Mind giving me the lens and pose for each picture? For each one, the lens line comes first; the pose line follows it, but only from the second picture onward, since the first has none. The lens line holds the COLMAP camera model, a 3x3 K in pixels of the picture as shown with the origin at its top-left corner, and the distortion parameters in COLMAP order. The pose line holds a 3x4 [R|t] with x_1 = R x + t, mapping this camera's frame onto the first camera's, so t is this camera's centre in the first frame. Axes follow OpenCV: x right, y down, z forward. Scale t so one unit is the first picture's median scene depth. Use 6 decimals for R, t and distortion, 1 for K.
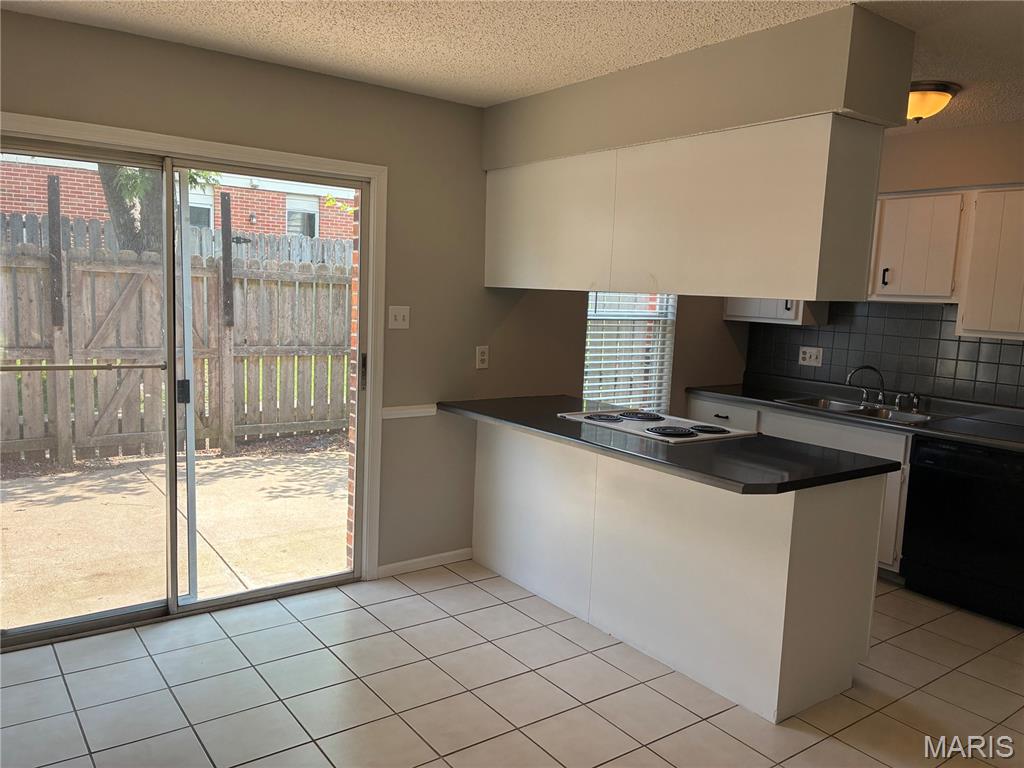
lens RADIAL K [[780.6, 0, 512.0], [0, 780.6, 384.0], [0, 0, 1]] dist [0.031542, -0.007206]
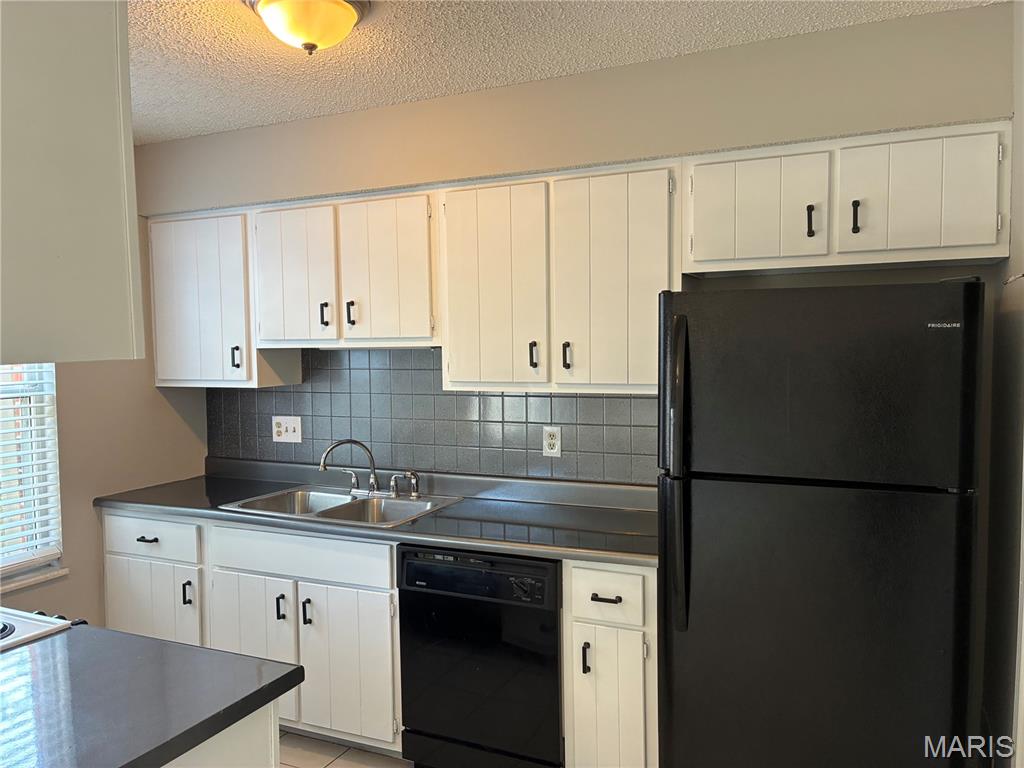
lens RADIAL K [[780.6, 0, 512.0], [0, 780.6, 384.0], [0, 0, 1]] dist [0.031542, -0.007206]
pose [[0.877306, -0.080452, 0.473140, 0.246122], [0.108966, 0.993494, -0.033114, -0.032515], [-0.467398, 0.080607, 0.880364, 0.301446]]
